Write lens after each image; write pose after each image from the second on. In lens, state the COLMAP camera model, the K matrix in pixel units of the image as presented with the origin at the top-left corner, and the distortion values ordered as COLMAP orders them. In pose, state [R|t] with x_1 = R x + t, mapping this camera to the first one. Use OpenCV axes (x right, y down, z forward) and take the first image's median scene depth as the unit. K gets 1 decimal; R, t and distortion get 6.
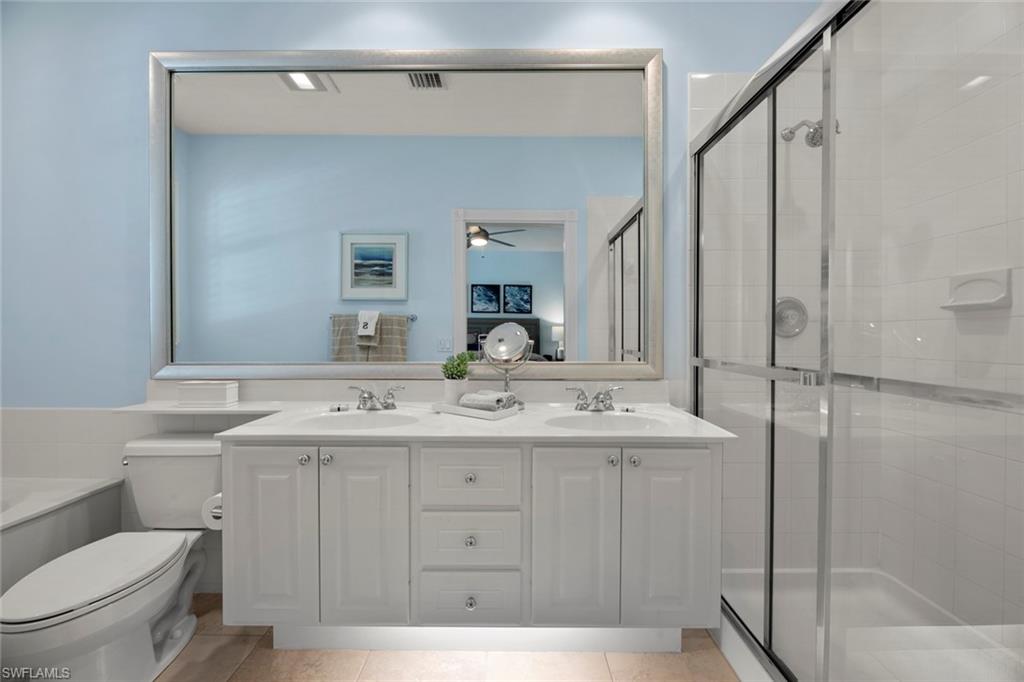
lens RADIAL K [[412.6, 0, 508.2], [0, 412.6, 340.1], [0, 0, 1]] dist [-0.001099, -0.003505]
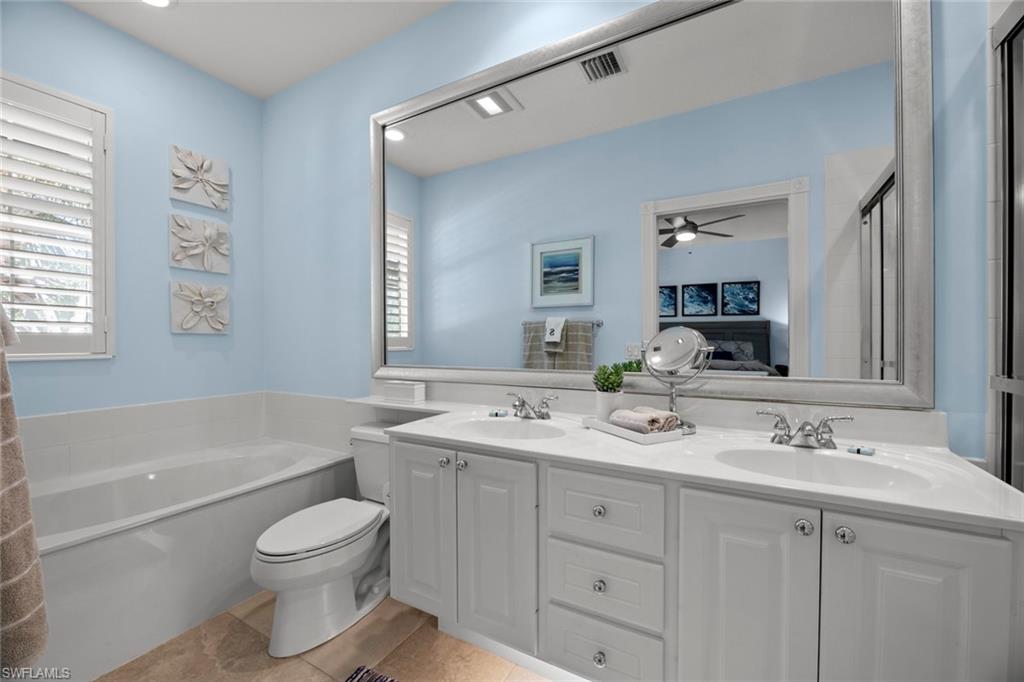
lens RADIAL K [[412.6, 0, 509.4], [0, 412.6, 346.1], [0, 0, 1]] dist [-0.001099, -0.003505]
pose [[0.871504, 0.001950, -0.490385, 0.115668], [-0.001954, 0.999998, 0.000503, -0.002666], [0.490385, 0.000520, 0.871506, 0.123806]]
